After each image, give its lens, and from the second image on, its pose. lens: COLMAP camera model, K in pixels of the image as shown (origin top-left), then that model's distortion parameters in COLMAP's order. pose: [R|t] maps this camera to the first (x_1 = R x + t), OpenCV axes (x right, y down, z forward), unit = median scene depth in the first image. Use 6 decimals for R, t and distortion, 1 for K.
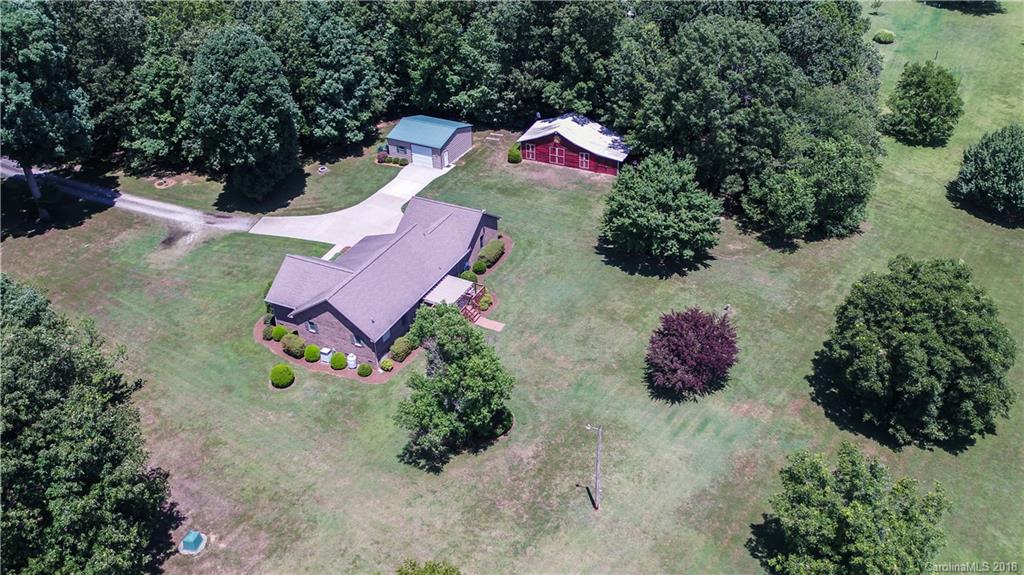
lens RADIAL K [[892.3, 0, 512.0], [0, 892.3, 287.5], [0, 0, 1]] dist [-0.008110, 0.012991]
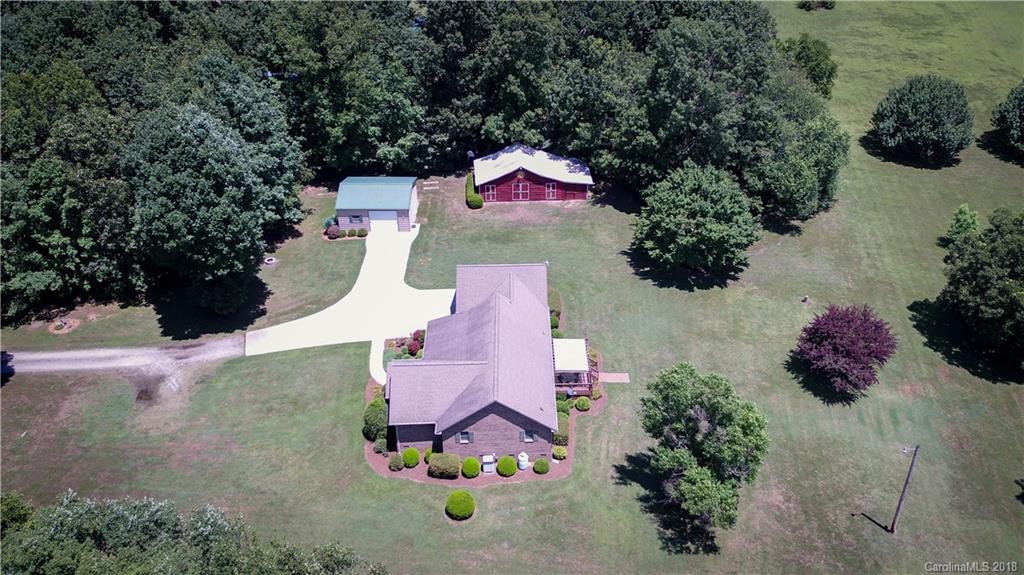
lens RADIAL K [[905.2, 0, 512.0], [0, 905.2, 287.5], [0, 0, 1]] dist [0.212326, -0.003031]
pose [[0.892487, -0.236864, 0.383877, -0.363890], [0.244267, 0.969239, 0.030147, -0.082800], [-0.379209, 0.066863, 0.922892, 0.123562]]
